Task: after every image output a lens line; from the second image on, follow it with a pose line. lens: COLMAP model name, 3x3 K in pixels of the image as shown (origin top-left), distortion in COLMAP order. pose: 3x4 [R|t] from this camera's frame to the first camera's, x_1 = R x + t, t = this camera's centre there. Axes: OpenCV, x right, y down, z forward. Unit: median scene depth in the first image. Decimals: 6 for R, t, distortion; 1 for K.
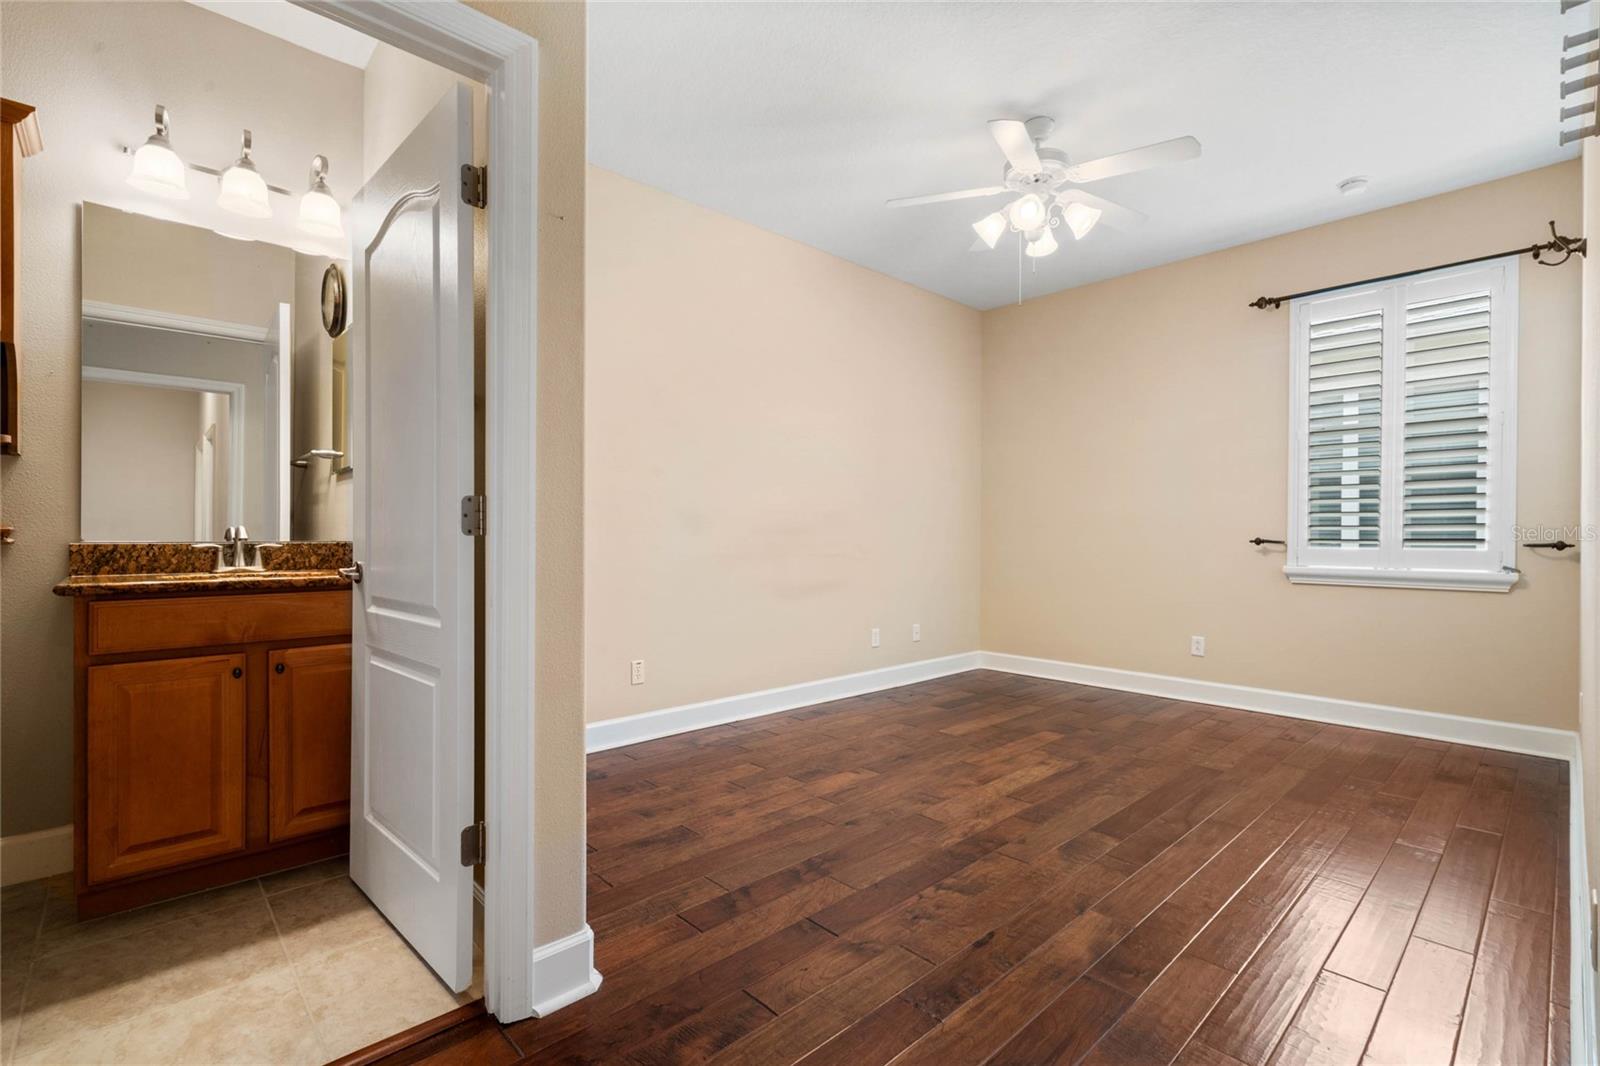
lens RADIAL K [[728.6, 0, 811.5], [0, 728.6, 528.7], [0, 0, 1]] dist [0.000023, 0.000356]
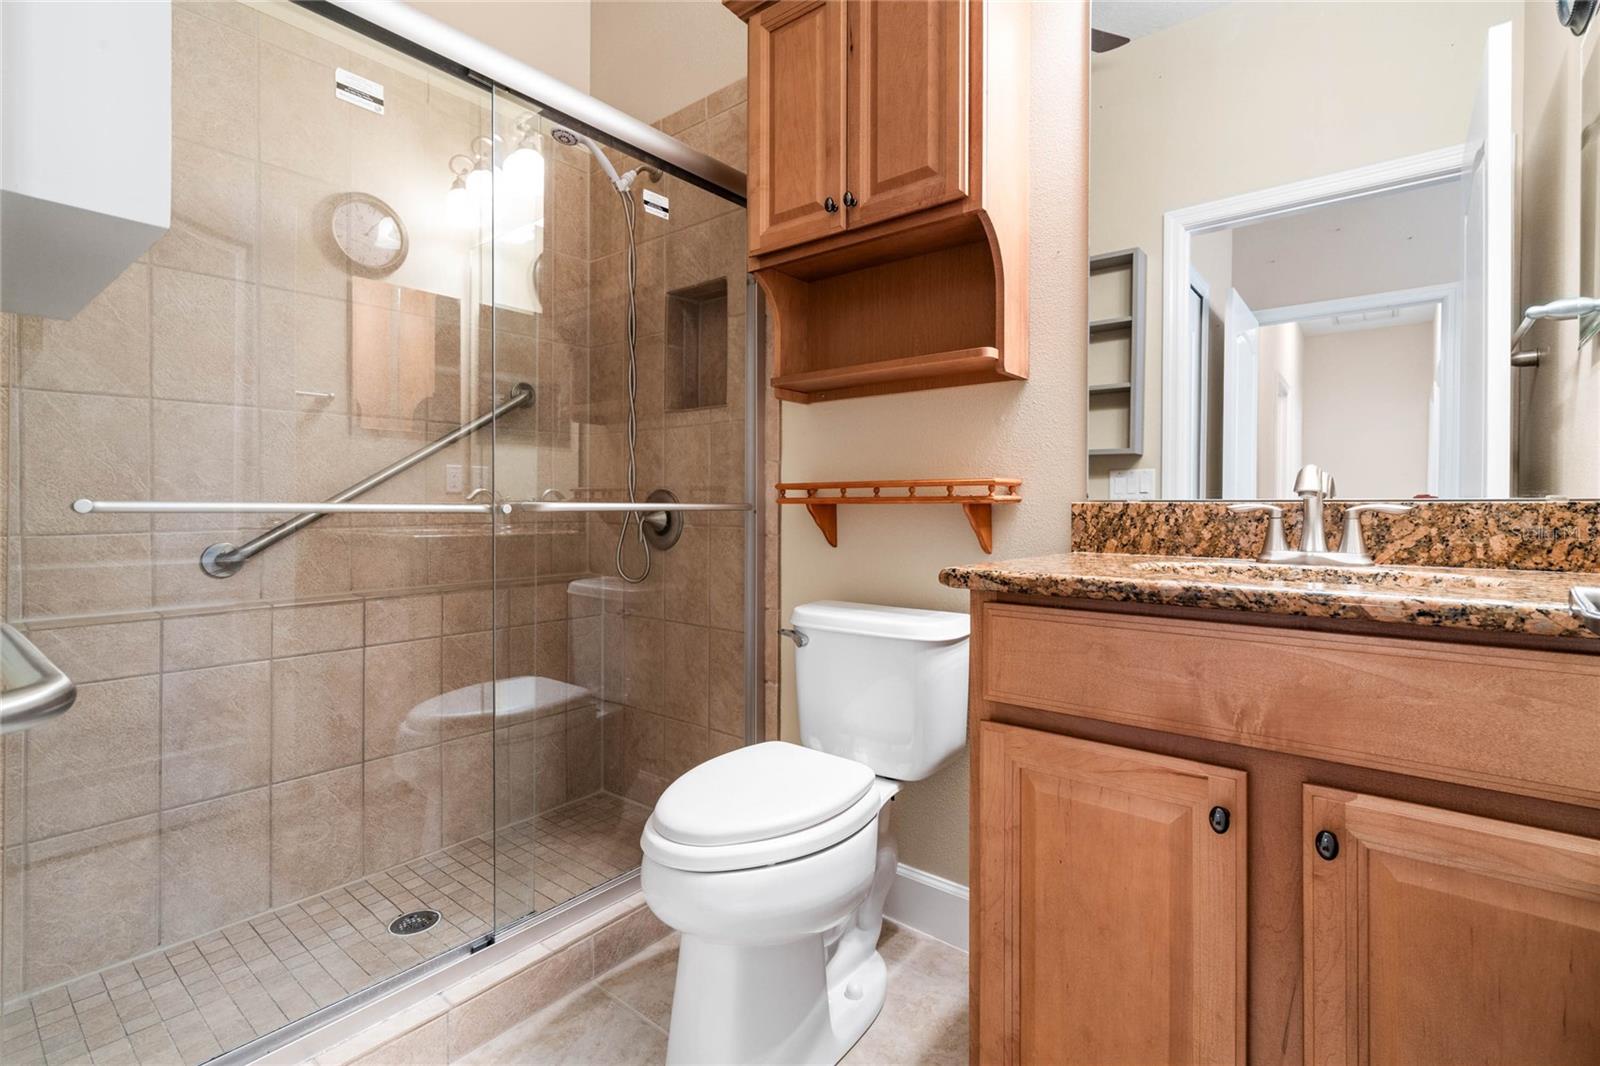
lens RADIAL K [[728.6, 0, 811.5], [0, 728.6, 528.7], [0, 0, 1]] dist [0.000023, 0.000356]
pose [[0.131500, 0.025026, -0.991000, -0.373248], [0.004685, 0.999654, 0.025866, 0.024440], [0.991305, -0.008045, 0.131337, 0.635968]]
